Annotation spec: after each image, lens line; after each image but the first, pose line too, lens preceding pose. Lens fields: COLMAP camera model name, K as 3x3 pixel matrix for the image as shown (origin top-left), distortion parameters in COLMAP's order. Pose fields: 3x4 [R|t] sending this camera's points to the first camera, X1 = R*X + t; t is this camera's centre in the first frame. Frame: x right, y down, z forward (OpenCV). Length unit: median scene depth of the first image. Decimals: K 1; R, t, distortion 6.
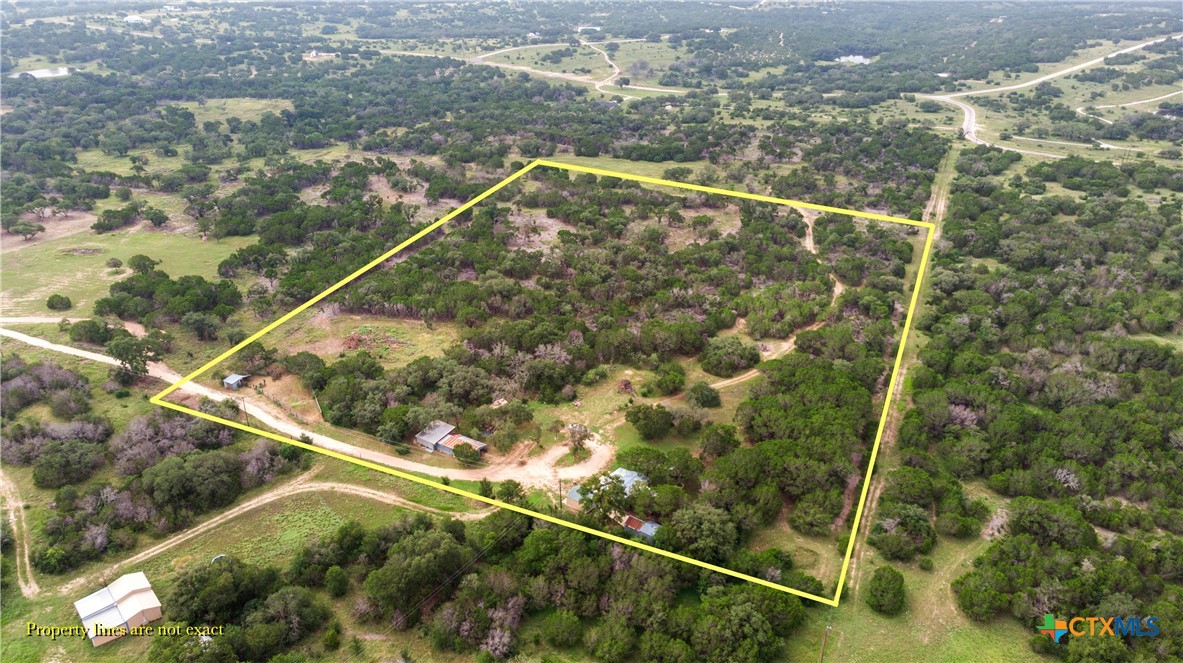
lens RADIAL K [[873.2, 0, 586.8], [0, 873.2, 332.1], [0, 0, 1]] dist [-0.001866, 0.064969]
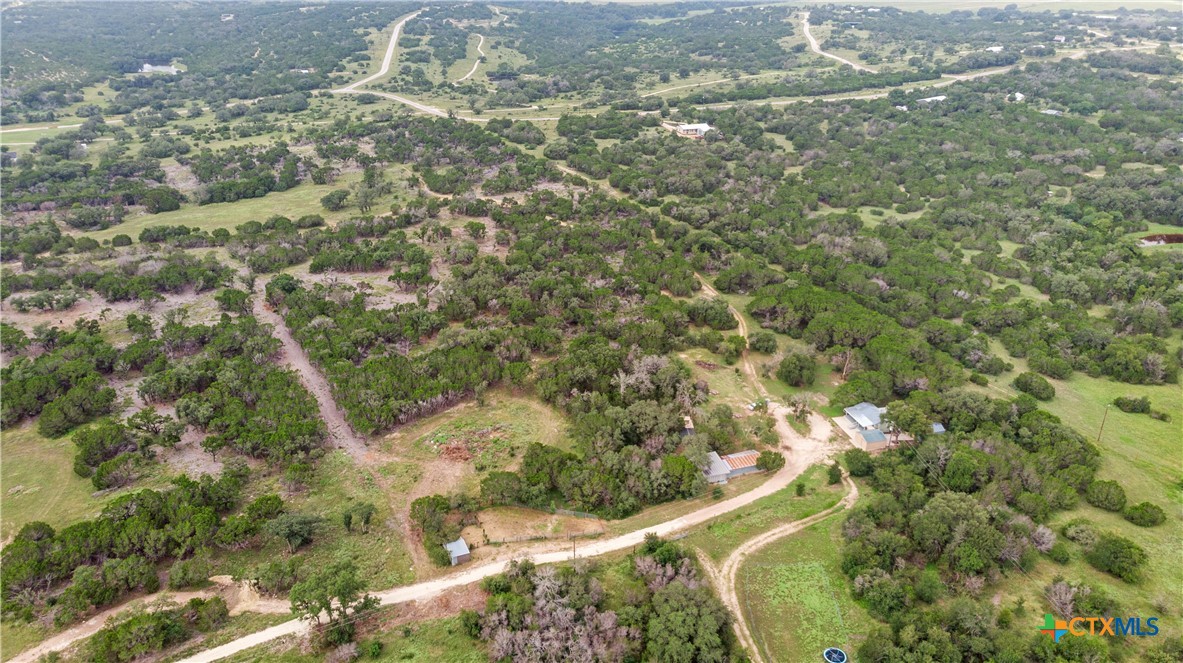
lens RADIAL K [[873.2, 0, 586.8], [0, 873.2, 332.1], [0, 0, 1]] dist [-0.001866, 0.064969]
pose [[0.597377, -0.340608, 0.726035, -0.403858], [0.339496, 0.927608, 0.155838, -0.095686], [-0.726556, 0.153392, 0.669767, 0.202343]]
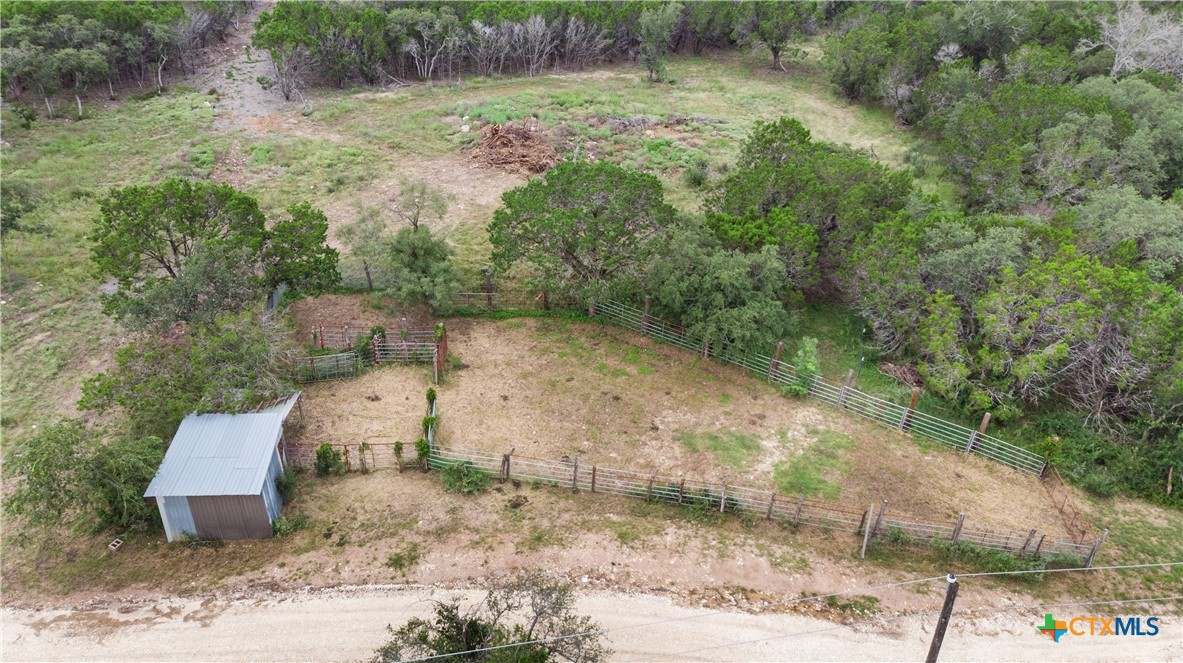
lens RADIAL K [[873.2, 0, 586.8], [0, 873.2, 332.1], [0, 0, 1]] dist [-0.001866, 0.064969]
pose [[0.842499, -0.274975, 0.463232, -0.206893], [0.224033, 0.960868, 0.162915, 0.013388], [-0.489902, -0.033476, 0.871135, 0.429792]]
